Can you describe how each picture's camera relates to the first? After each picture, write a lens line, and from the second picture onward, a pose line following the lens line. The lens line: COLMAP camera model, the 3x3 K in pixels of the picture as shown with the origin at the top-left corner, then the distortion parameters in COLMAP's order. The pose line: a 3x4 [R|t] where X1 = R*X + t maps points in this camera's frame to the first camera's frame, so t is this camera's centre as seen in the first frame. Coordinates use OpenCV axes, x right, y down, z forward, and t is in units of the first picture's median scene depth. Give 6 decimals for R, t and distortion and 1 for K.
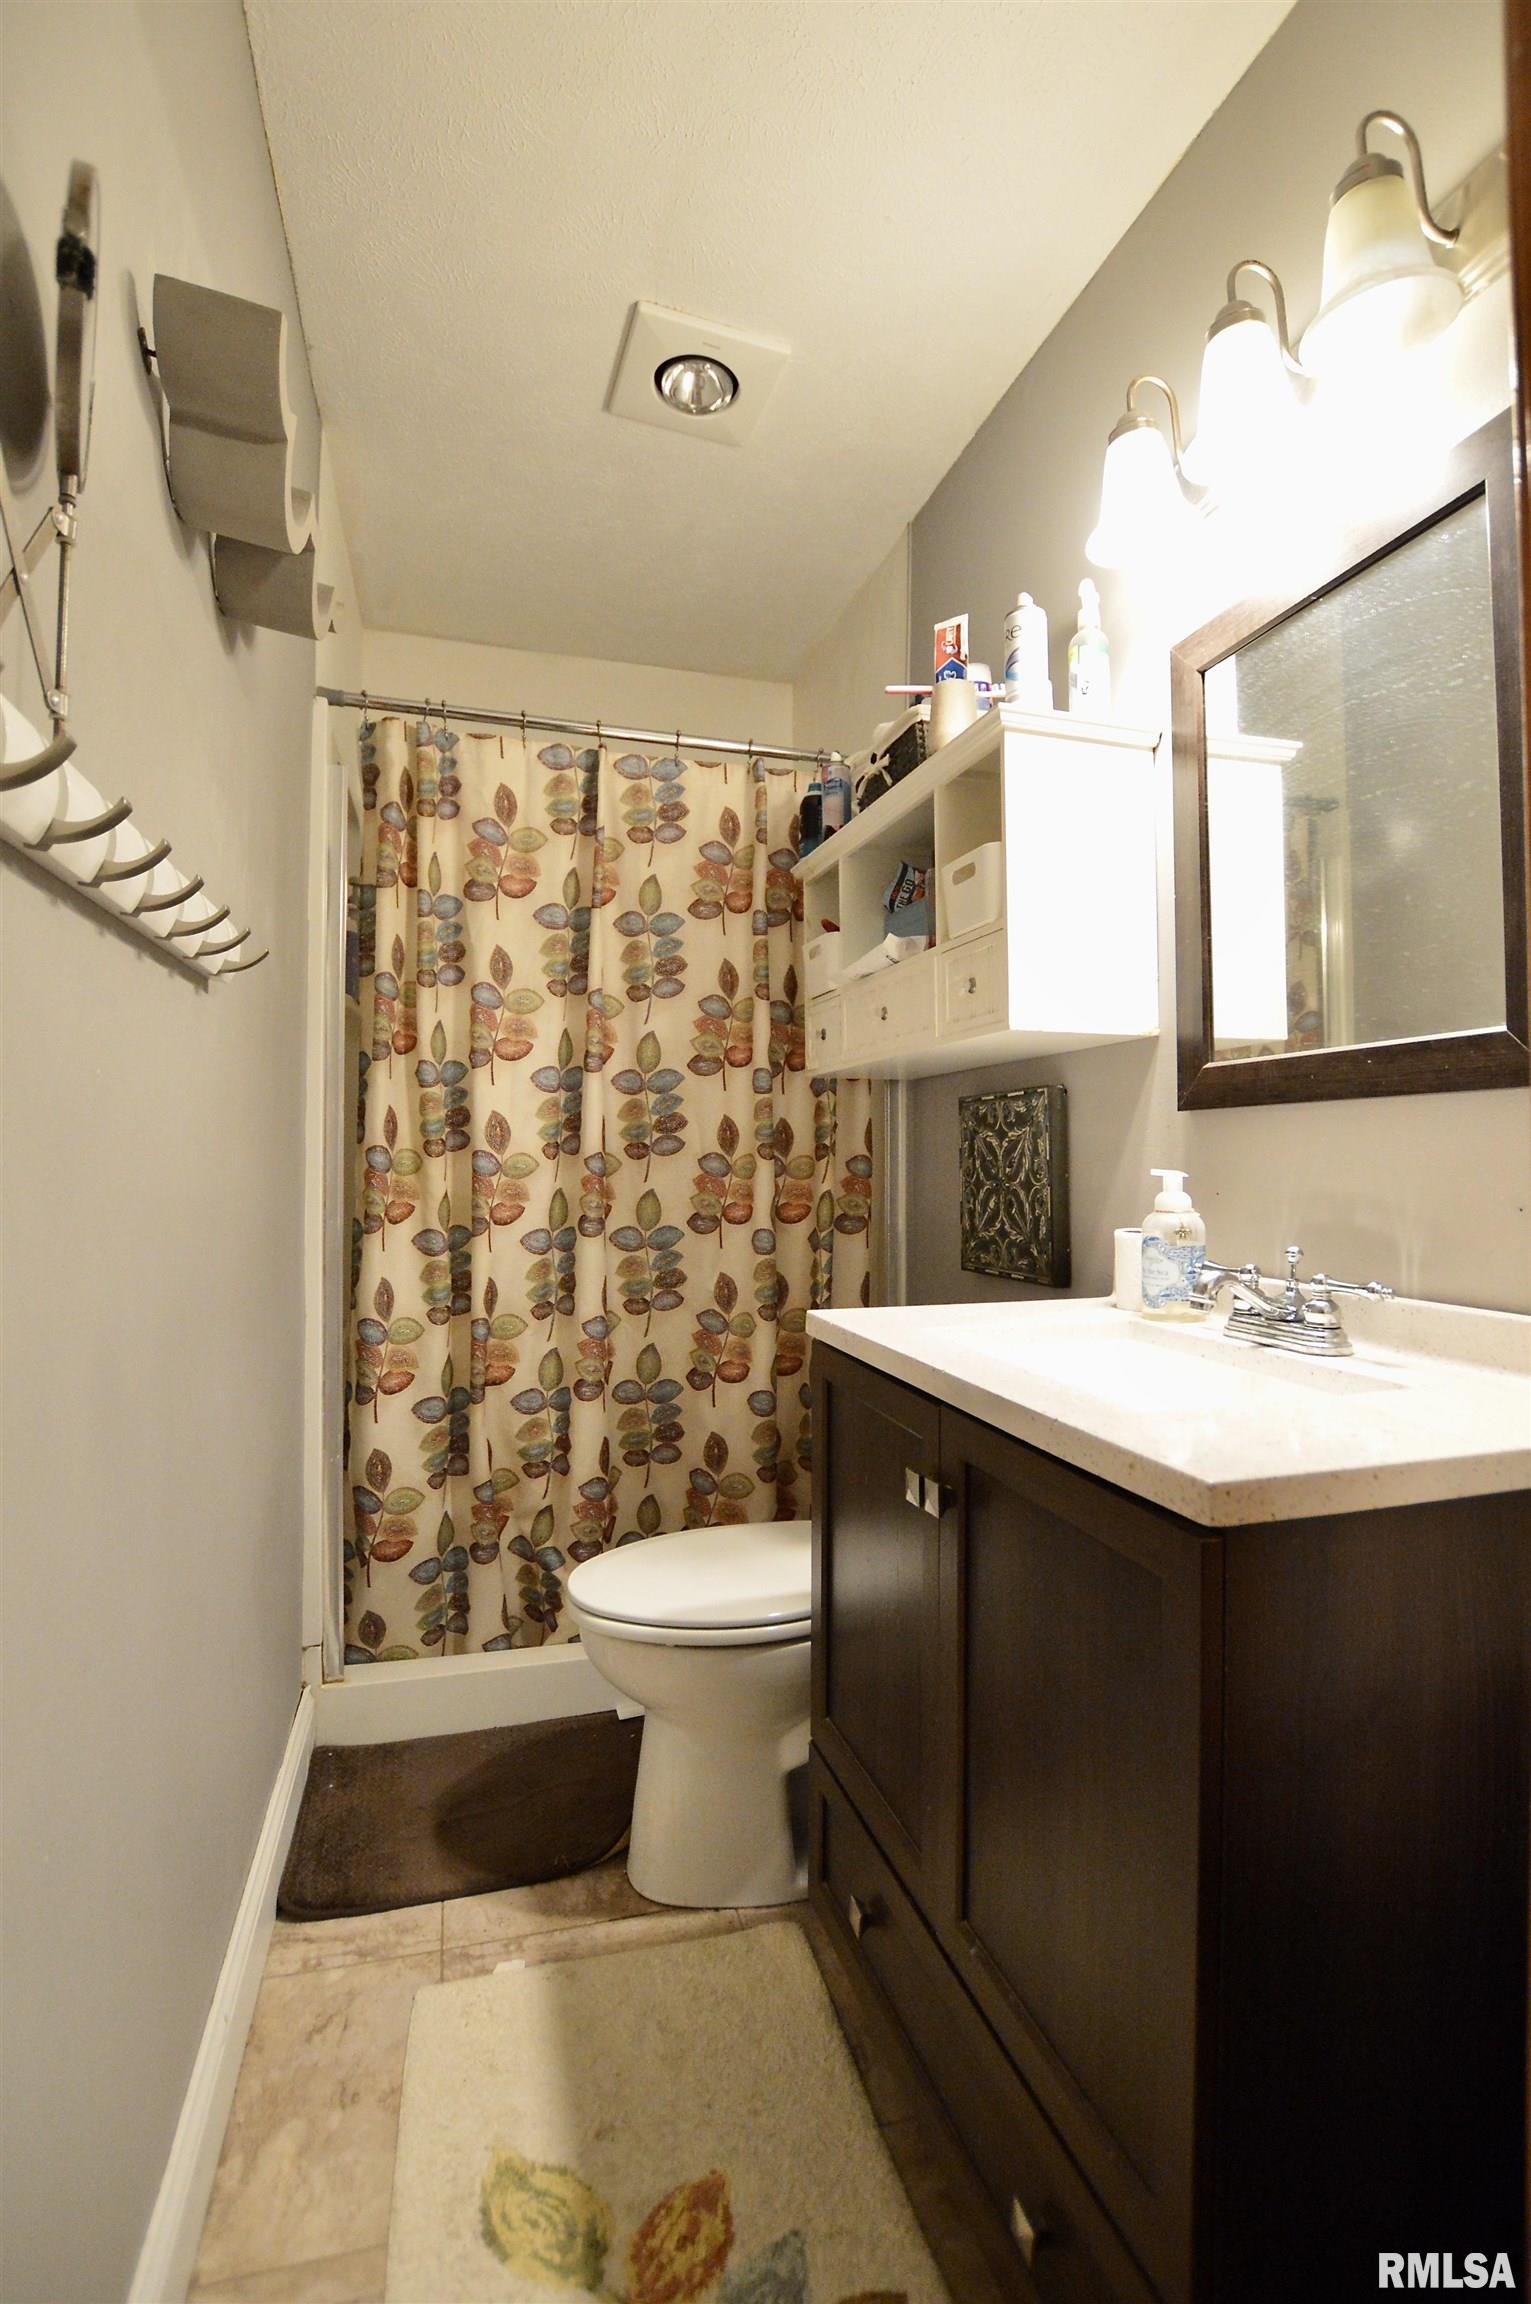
lens RADIAL K [[1028.7, 0, 765.2], [0, 1028.7, 1154.9], [0, 0, 1]] dist [-0.030355, 0.004739]
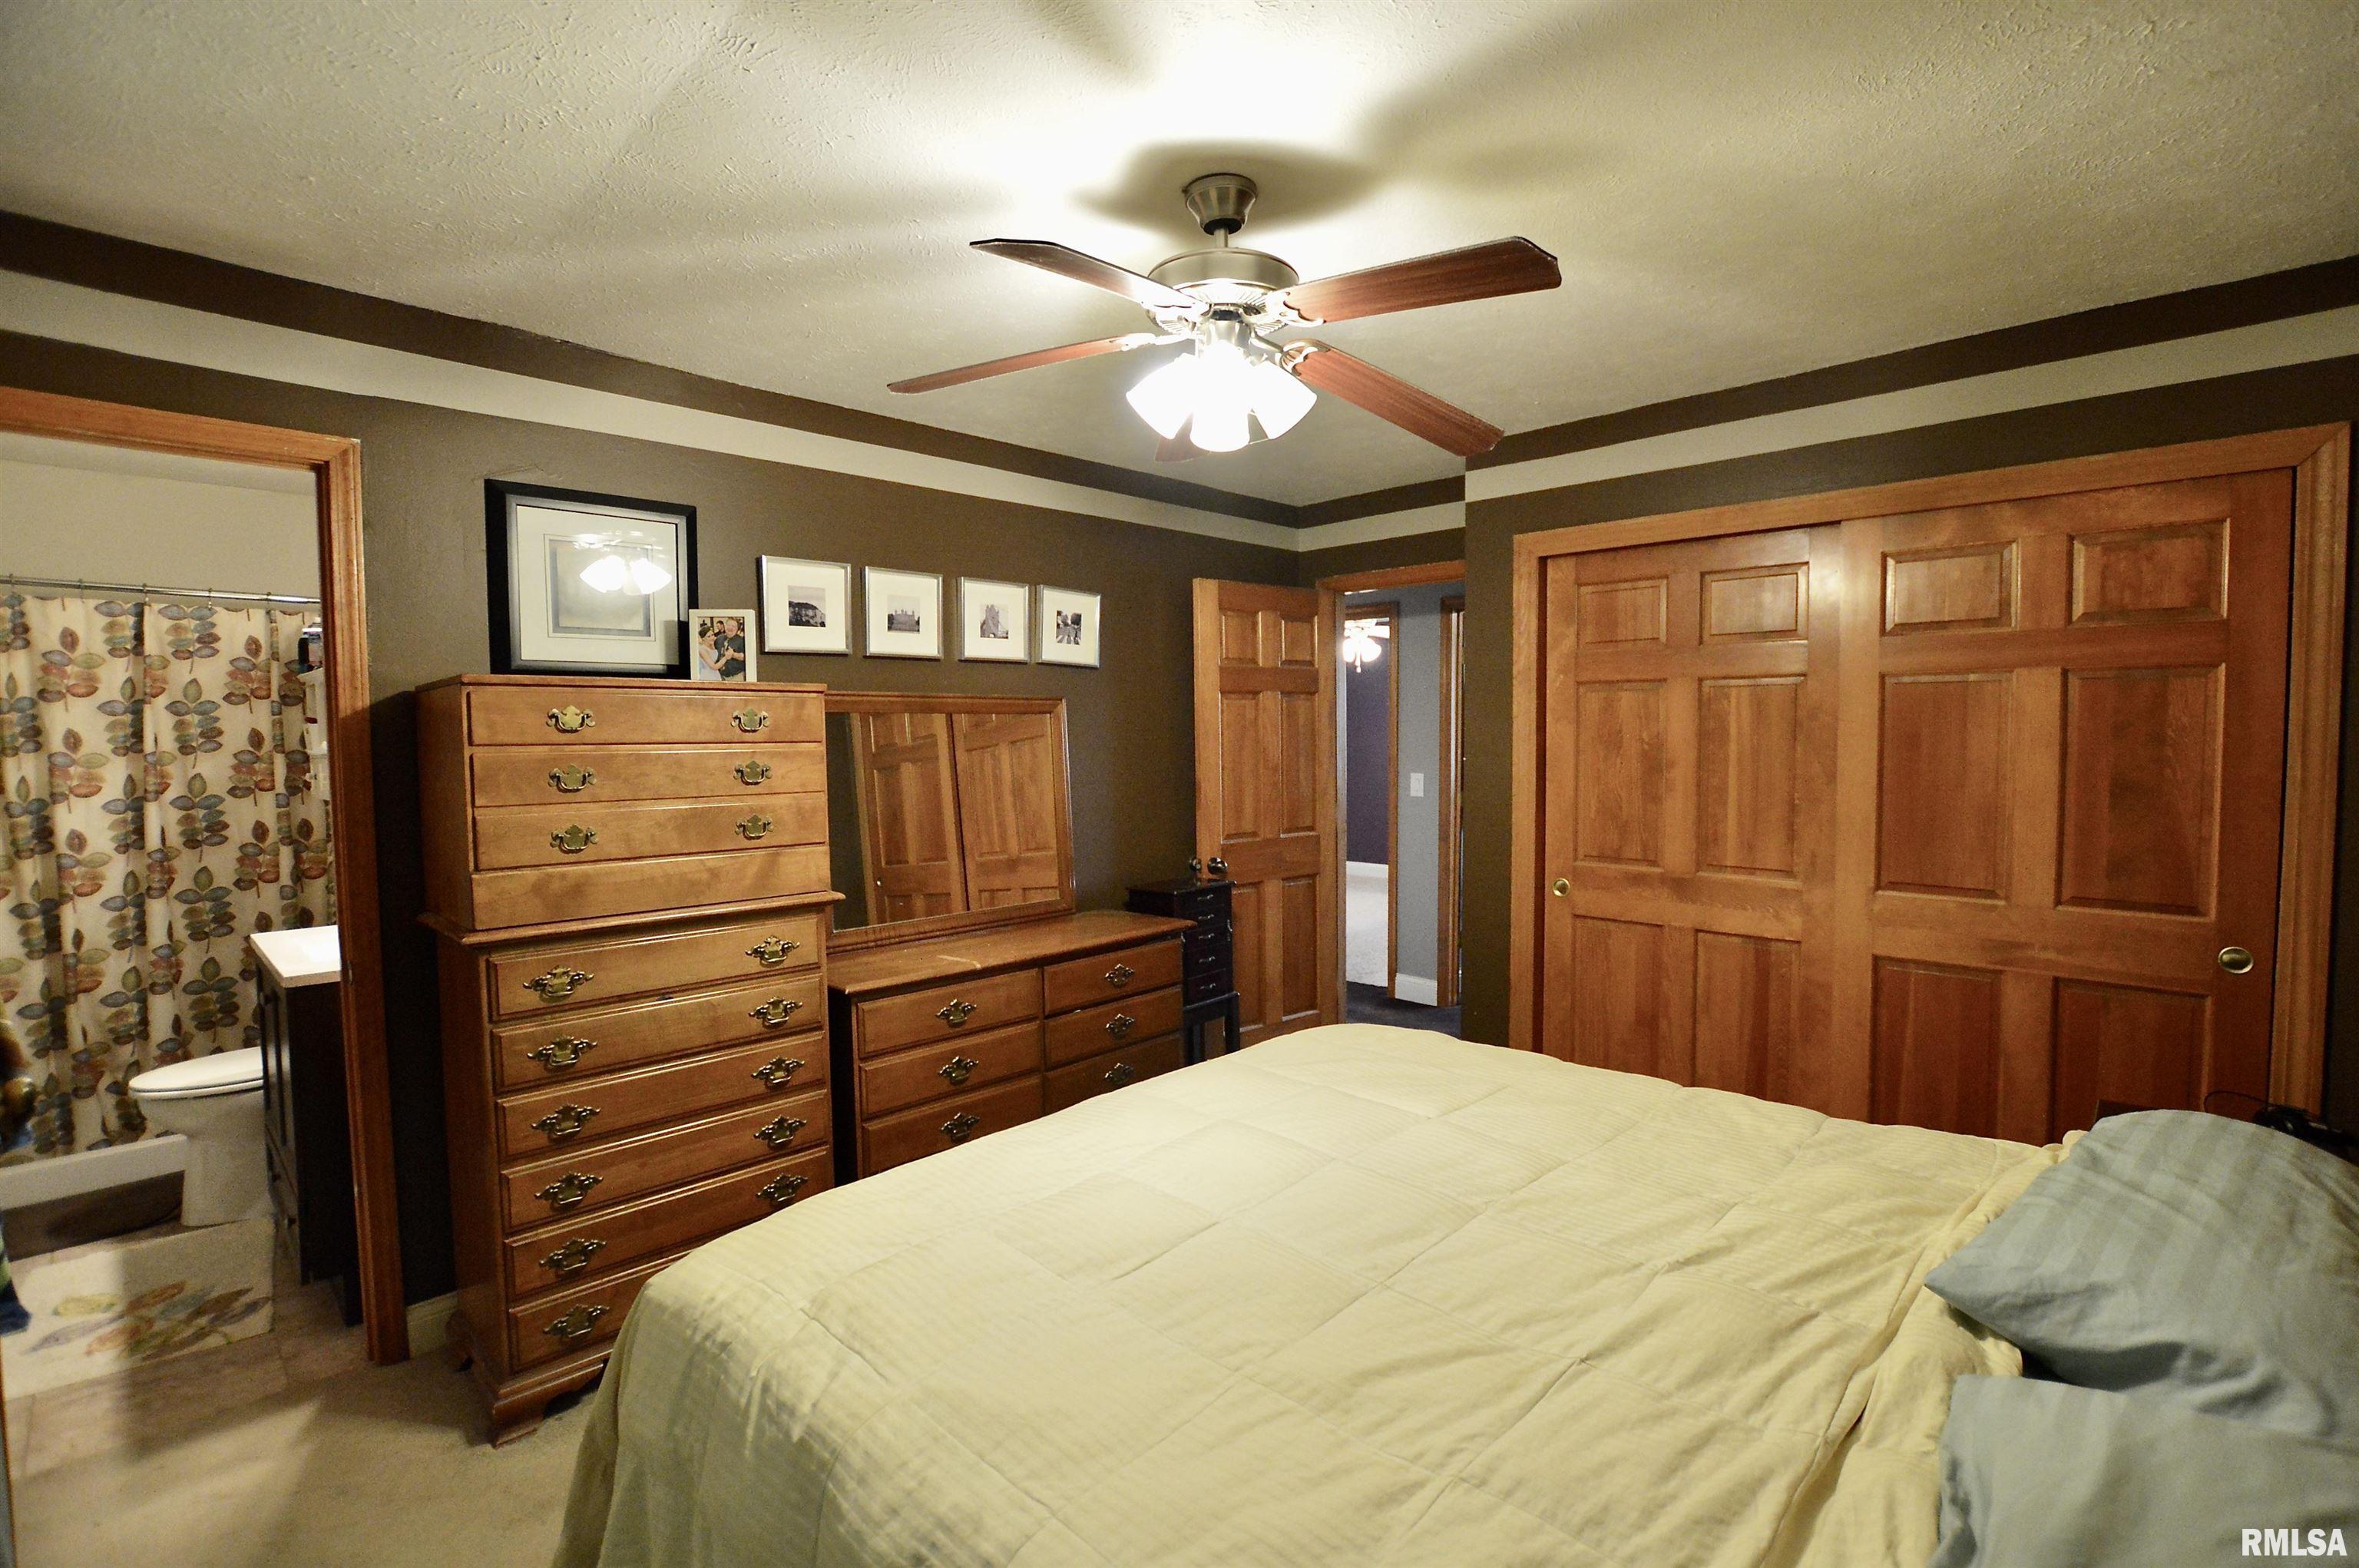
lens RADIAL K [[1053.2, 0, 1194.8], [0, 1053.2, 781.5], [0, 0, 1]] dist [-0.030355, 0.004739]
pose [[0.867622, -0.032023, 0.496193, 0.475664], [-0.000993, 0.997810, 0.066131, -0.222683], [-0.497224, -0.057870, 0.865690, -1.279897]]
